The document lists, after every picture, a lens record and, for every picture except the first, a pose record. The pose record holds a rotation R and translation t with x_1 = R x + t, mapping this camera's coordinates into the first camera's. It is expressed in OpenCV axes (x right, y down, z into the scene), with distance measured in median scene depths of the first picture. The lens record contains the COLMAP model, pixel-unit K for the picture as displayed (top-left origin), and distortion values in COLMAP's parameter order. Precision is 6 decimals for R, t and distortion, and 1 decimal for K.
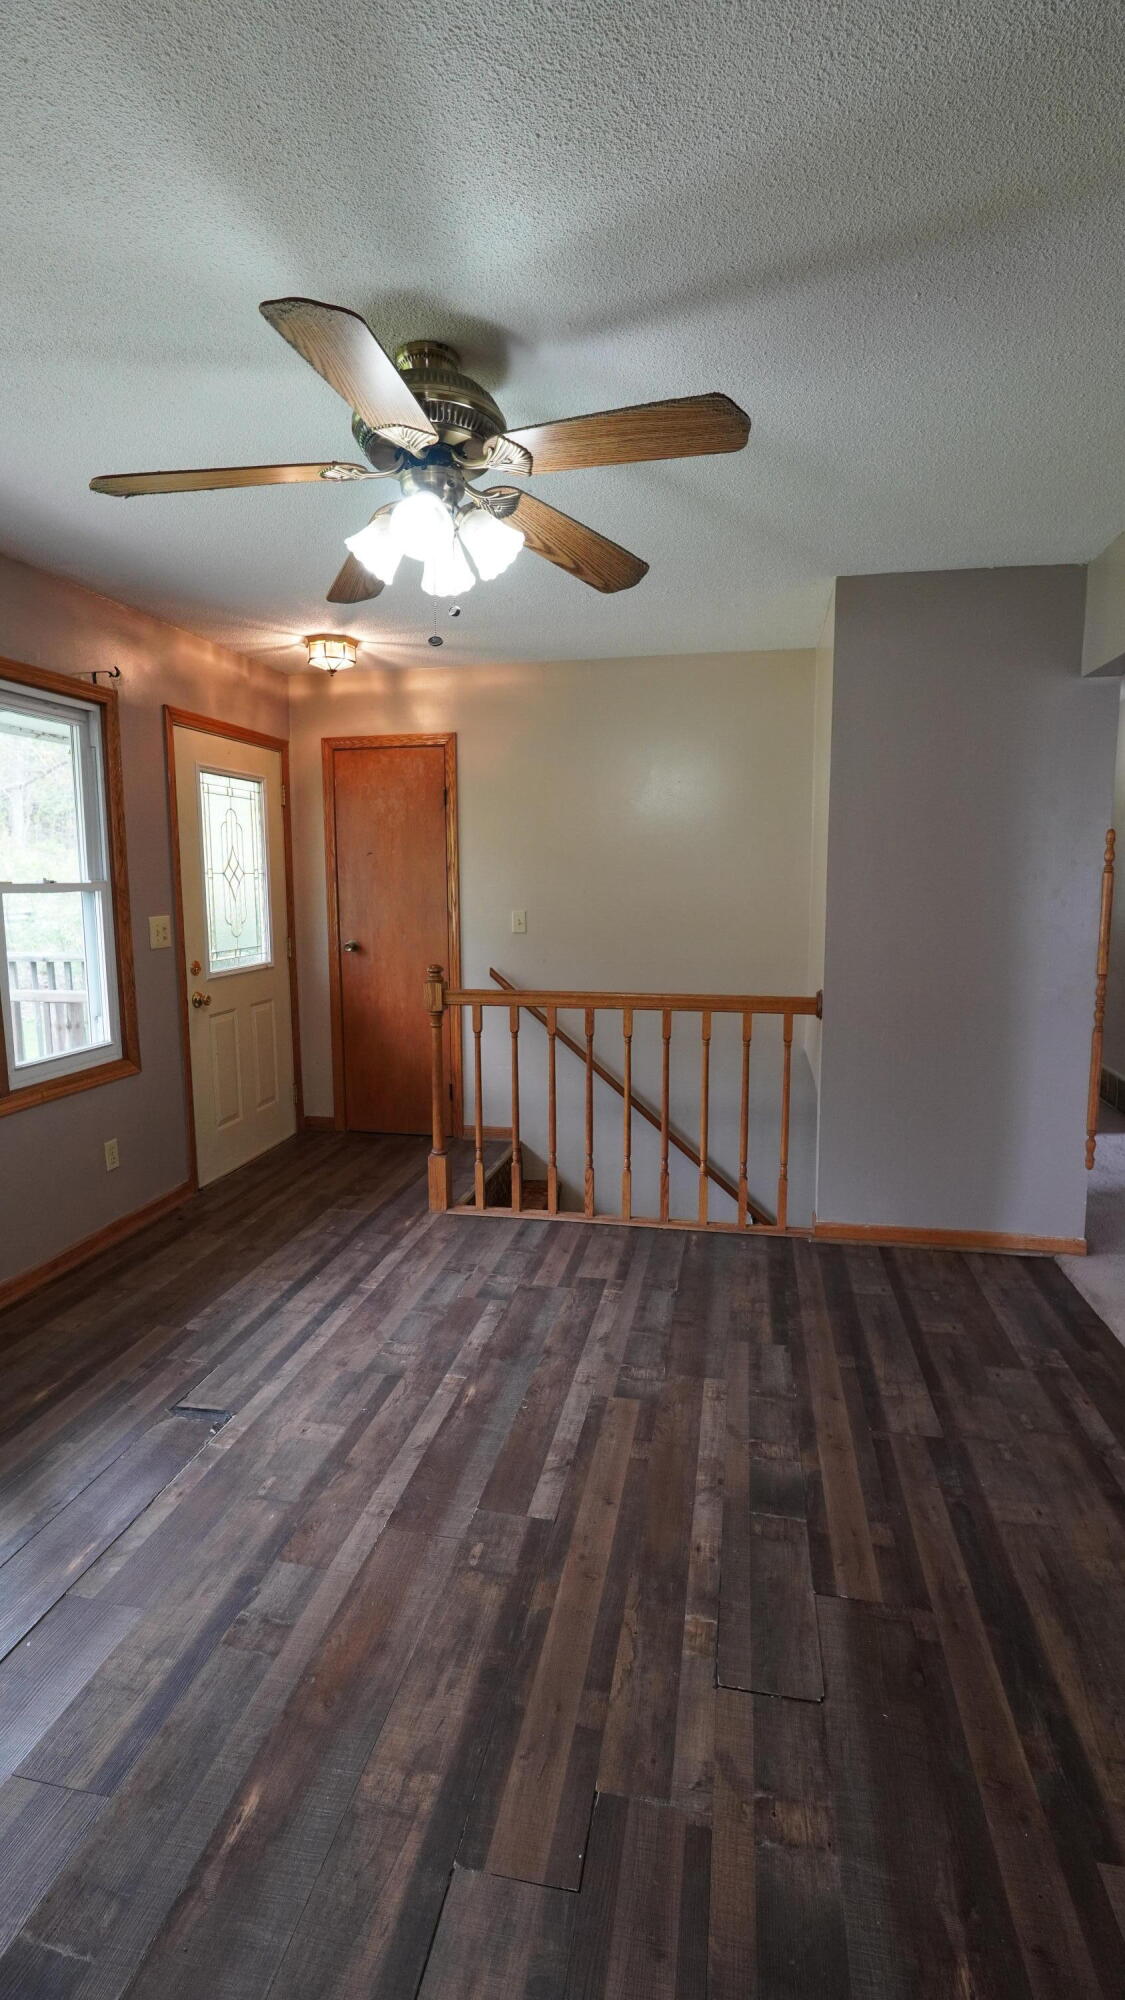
lens RADIAL K [[928.8, 0, 576.3], [0, 928.8, 993.3], [0, 0, 1]] dist [-0.021772, 0.011302]
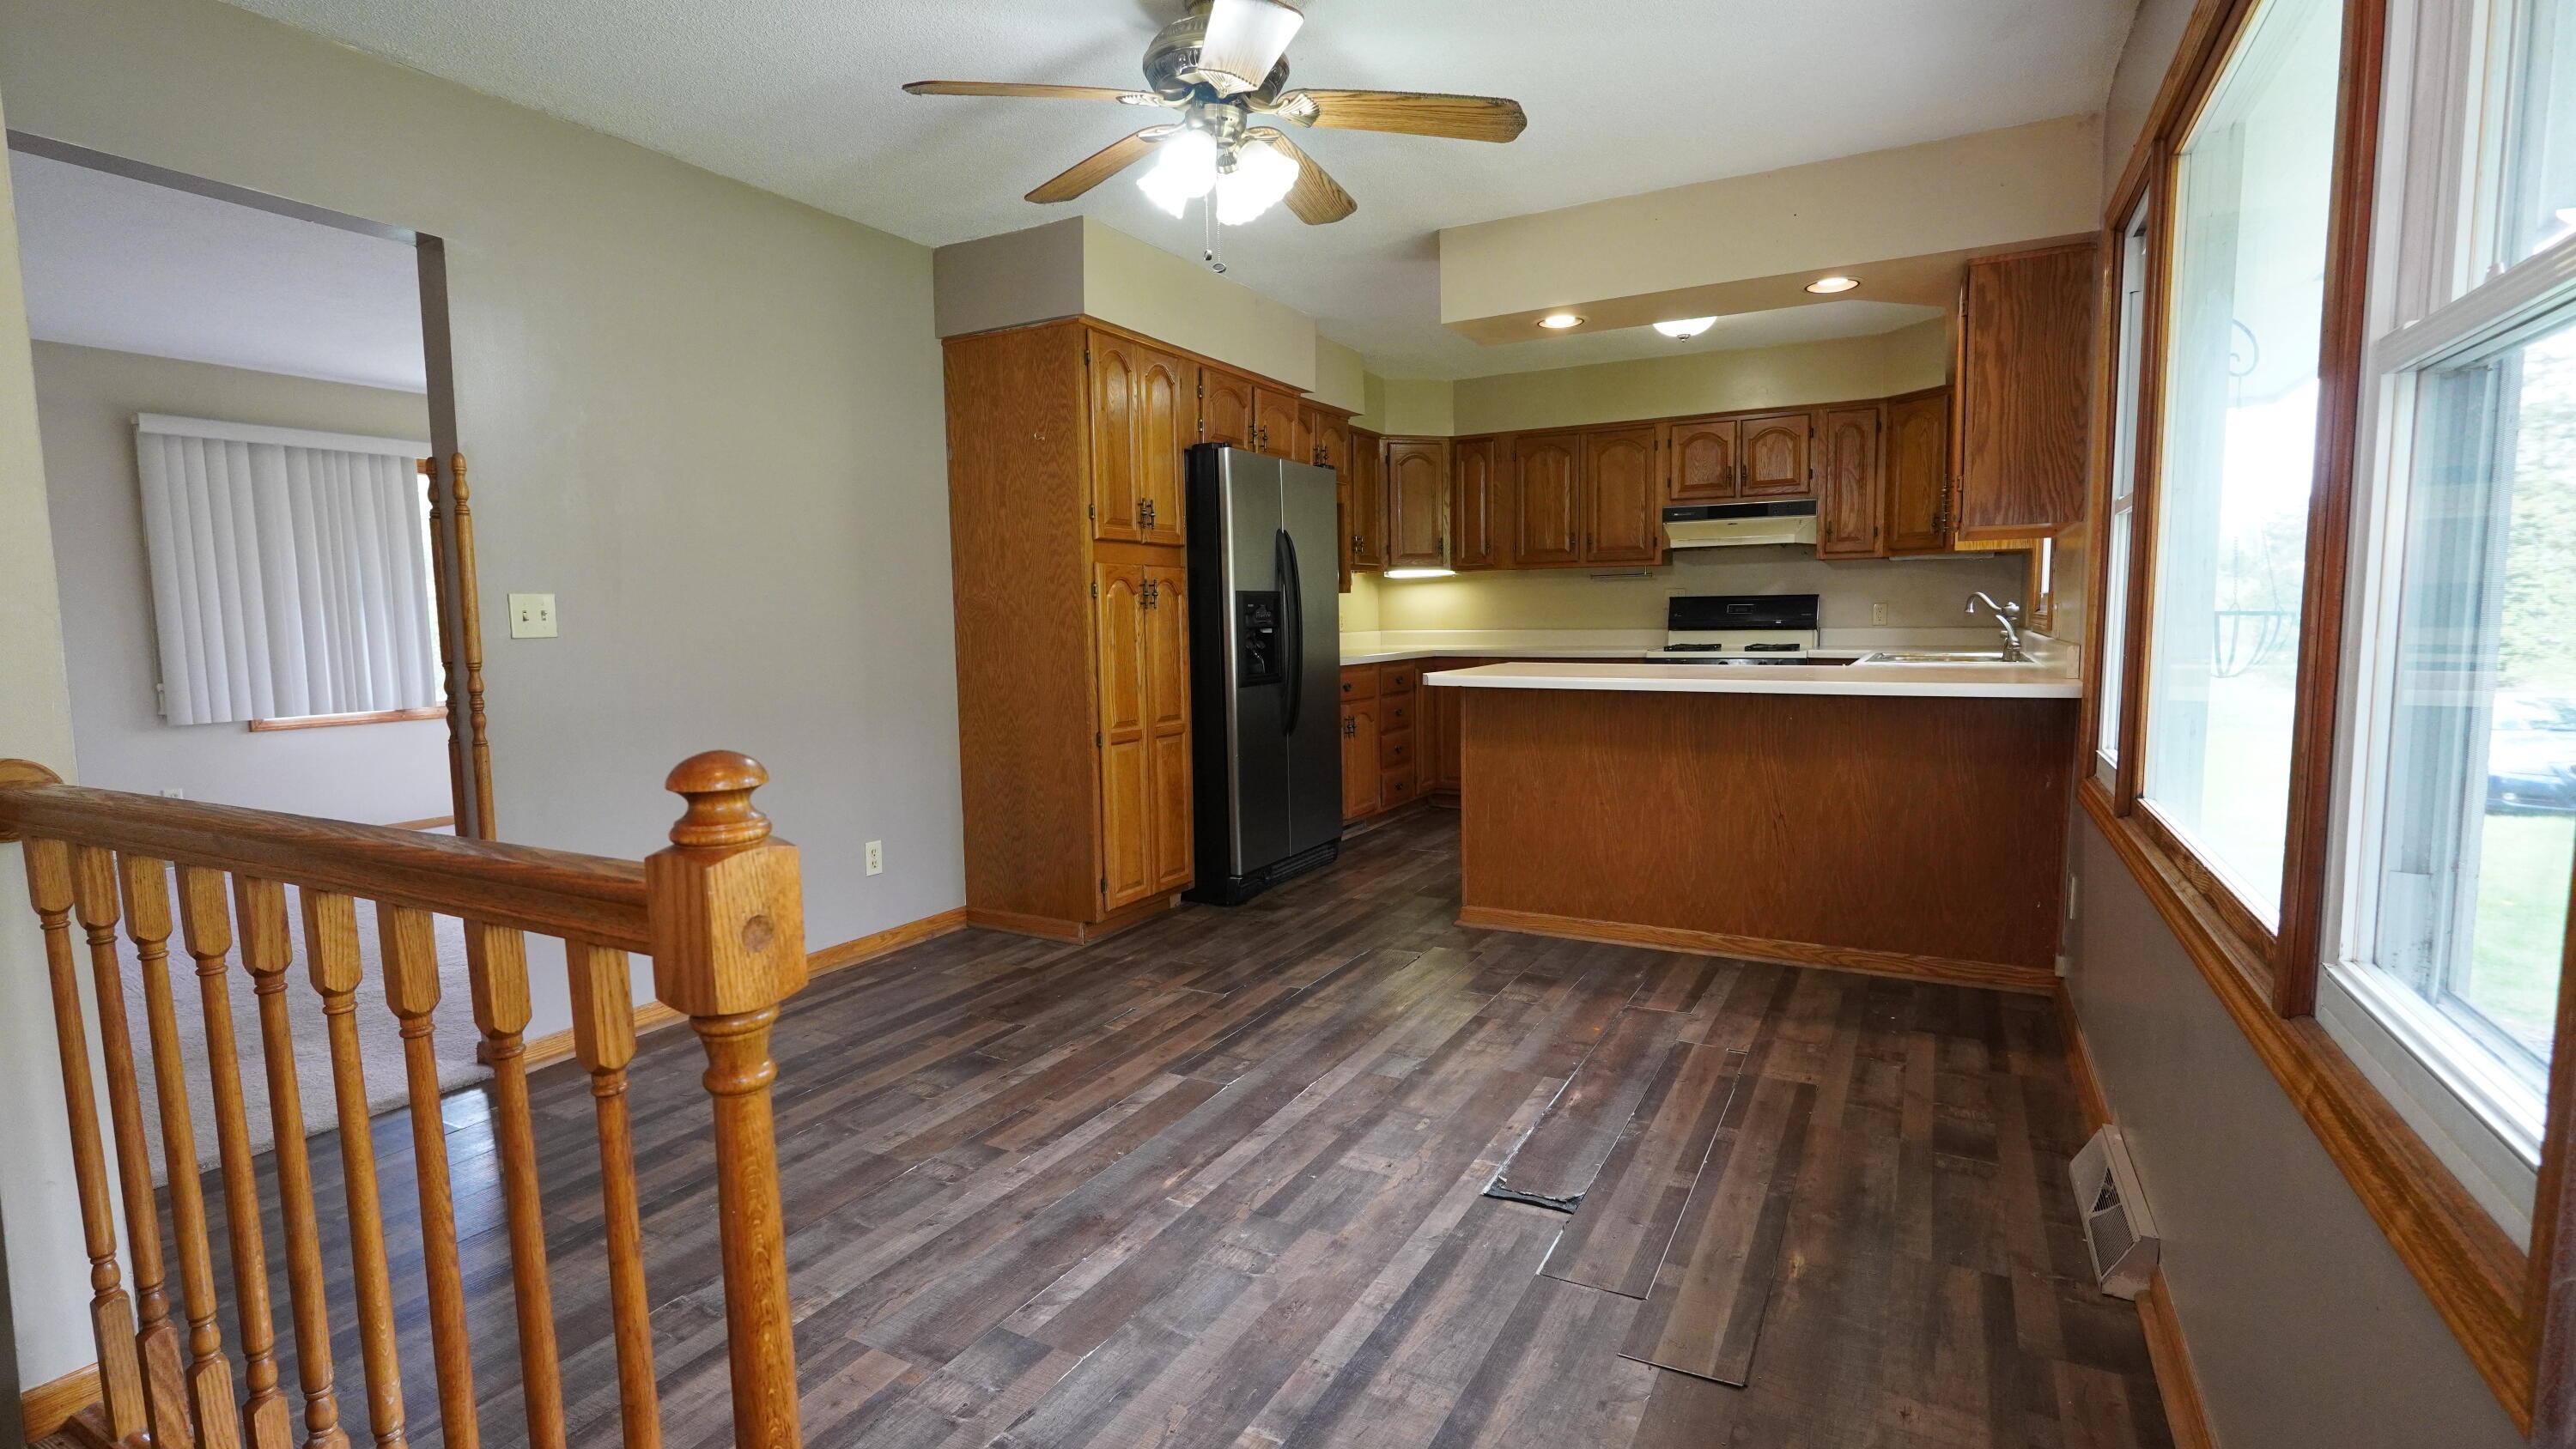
lens RADIAL K [[1196.1, 0, 1289.1], [0, 1196.1, 727.3], [0, 0, 1]] dist [-0.021772, 0.011302]
pose [[-0.949562, -0.010953, 0.313387, -0.445780], [0.058540, 0.975629, 0.211474, -0.104266], [-0.308066, 0.219153, -0.925779, 1.591666]]
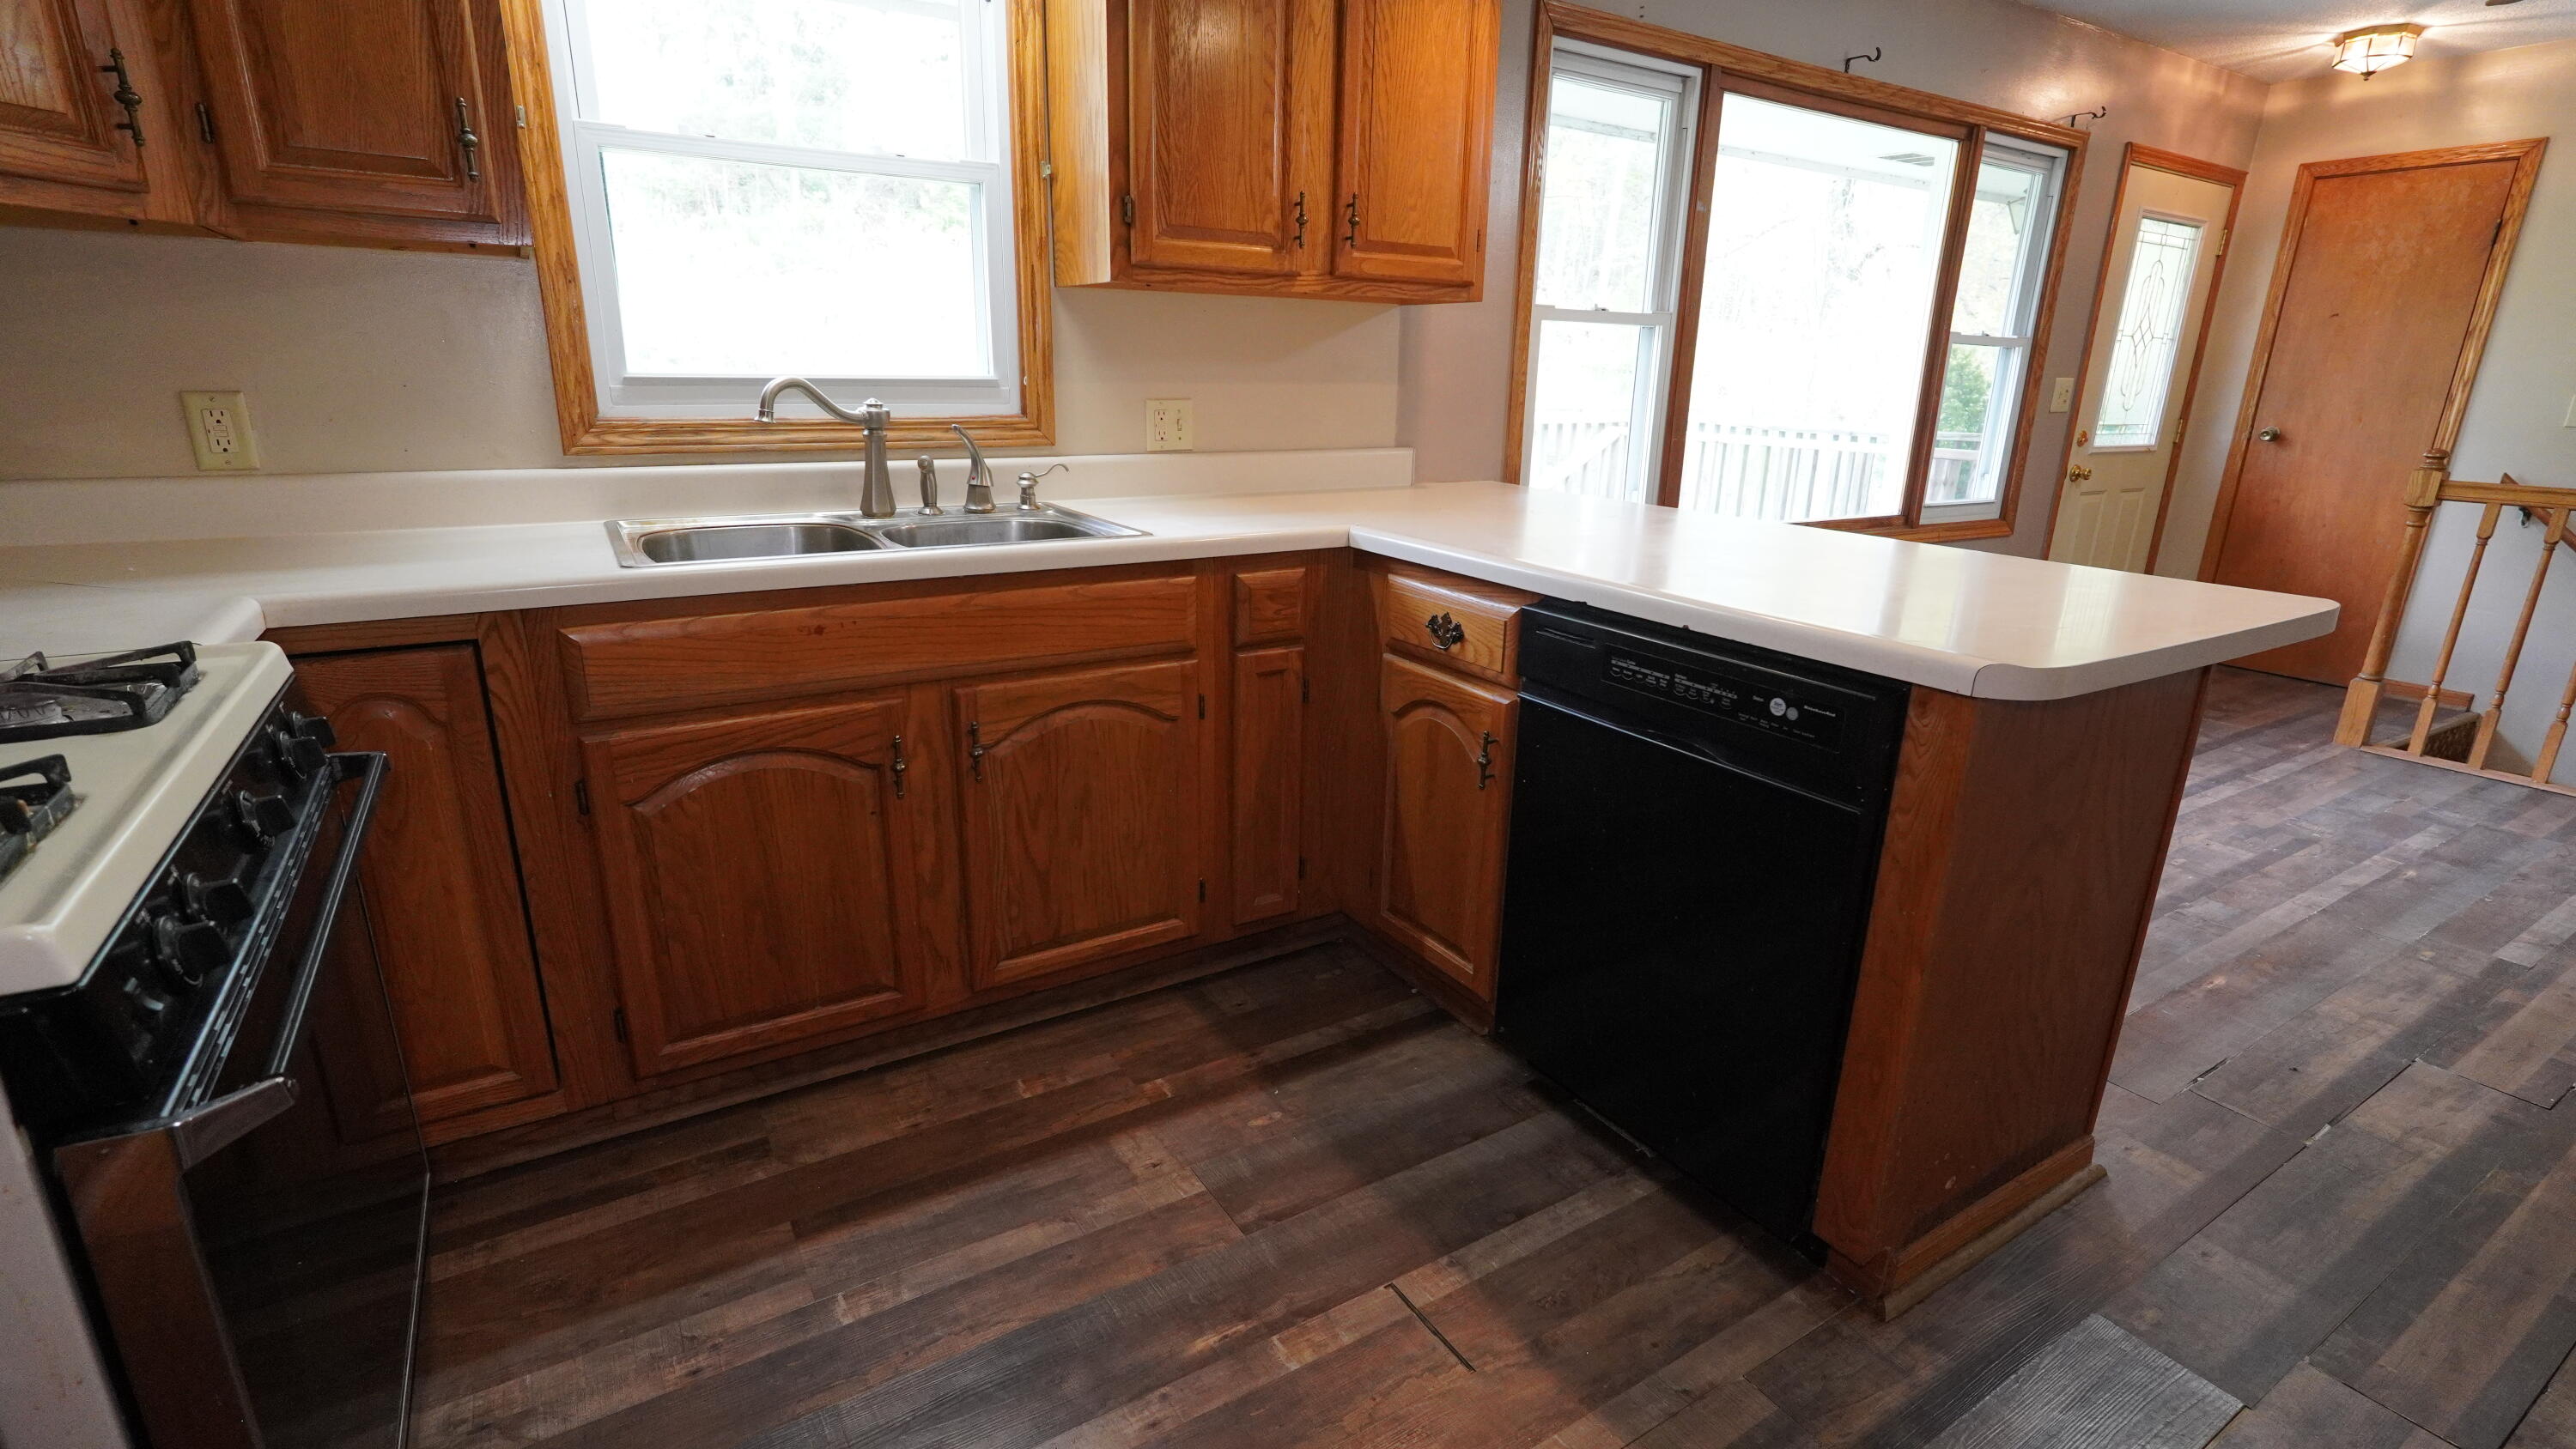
lens RADIAL K [[1196.1, 0, 1276.0], [0, 1196.1, 726.2], [0, 0, 1]] dist [-0.021772, 0.011302]
pose [[0.673131, 0.232122, -0.702149, -0.071185], [-0.117524, 0.970973, 0.208325, 0.146934], [0.730125, -0.057711, 0.680872, -0.627132]]
